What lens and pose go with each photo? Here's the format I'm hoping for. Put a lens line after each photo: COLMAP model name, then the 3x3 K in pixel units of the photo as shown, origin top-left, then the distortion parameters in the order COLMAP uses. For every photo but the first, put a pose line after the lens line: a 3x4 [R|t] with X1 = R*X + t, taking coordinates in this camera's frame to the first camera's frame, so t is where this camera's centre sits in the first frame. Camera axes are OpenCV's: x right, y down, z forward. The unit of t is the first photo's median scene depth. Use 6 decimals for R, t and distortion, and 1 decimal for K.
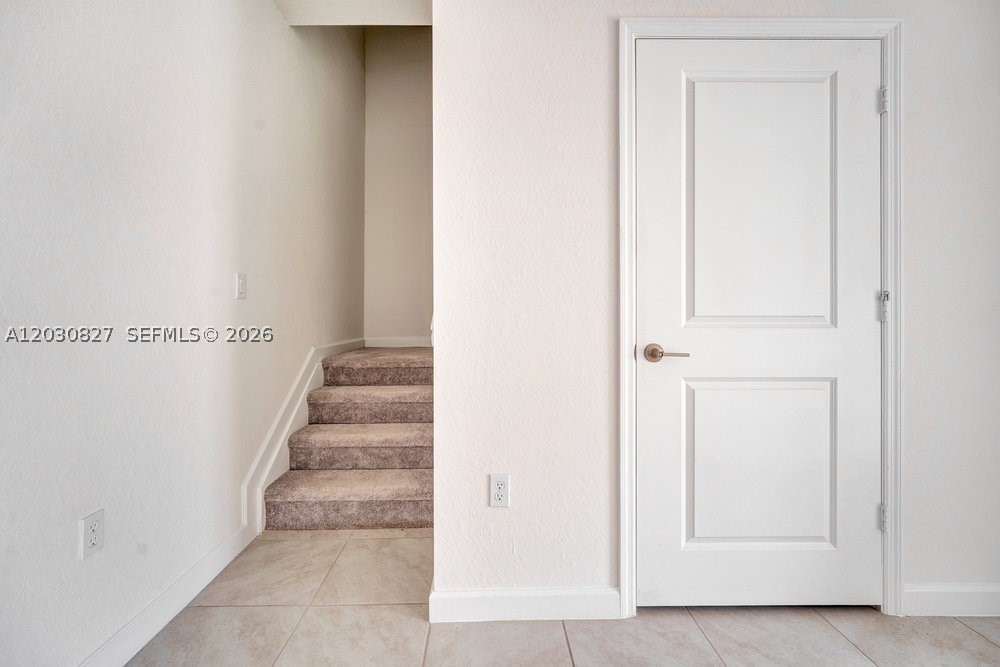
lens RADIAL K [[422.3, 0, 516.6], [0, 422.3, 296.9], [0, 0, 1]] dist [-0.014712, 0.001169]
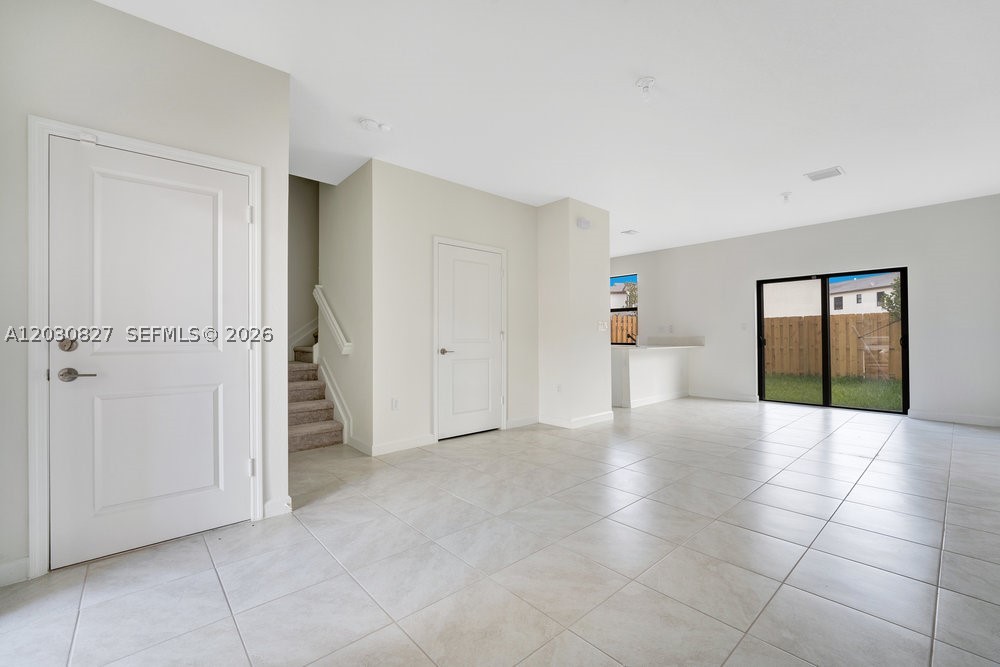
lens RADIAL K [[422.3, 0, 508.9], [0, 422.3, 332.8], [0, 0, 1]] dist [-0.014712, 0.001169]
pose [[0.730718, 0.003484, 0.682670, -1.346253], [-0.007111, 0.999972, 0.002508, -0.007961], [-0.682642, -0.006687, 0.730722, -1.458471]]
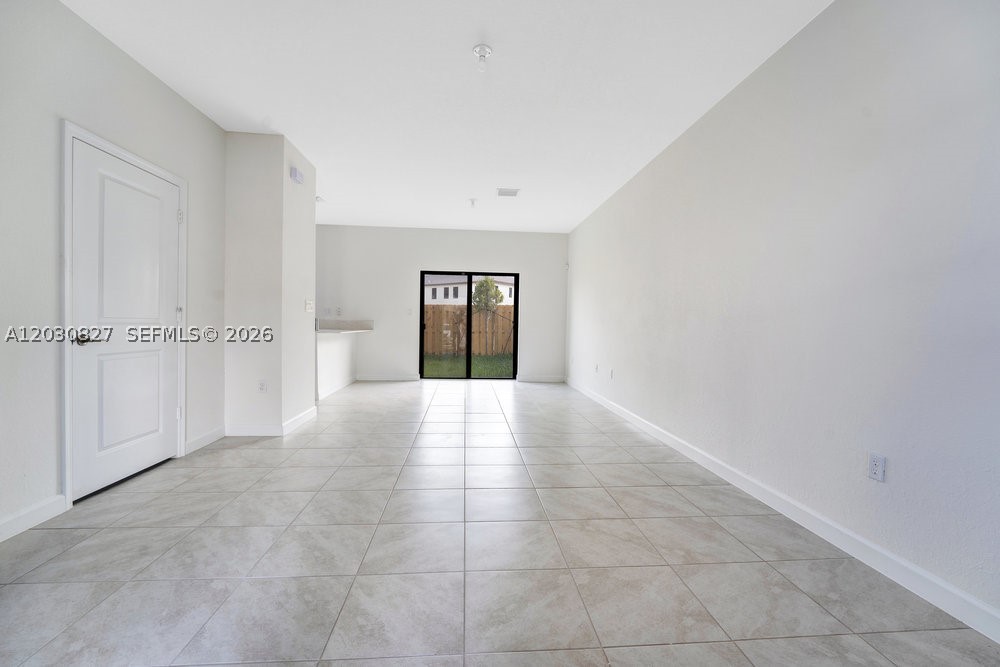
lens RADIAL K [[422.3, 0, 503.0], [0, 422.3, 333.8], [0, 0, 1]] dist [-0.014712, 0.001169]
pose [[-0.101358, -0.027924, 0.994458, -1.416171], [-0.034669, 0.999098, 0.024521, 0.014185], [-0.994246, -0.031991, -0.102235, -0.432277]]
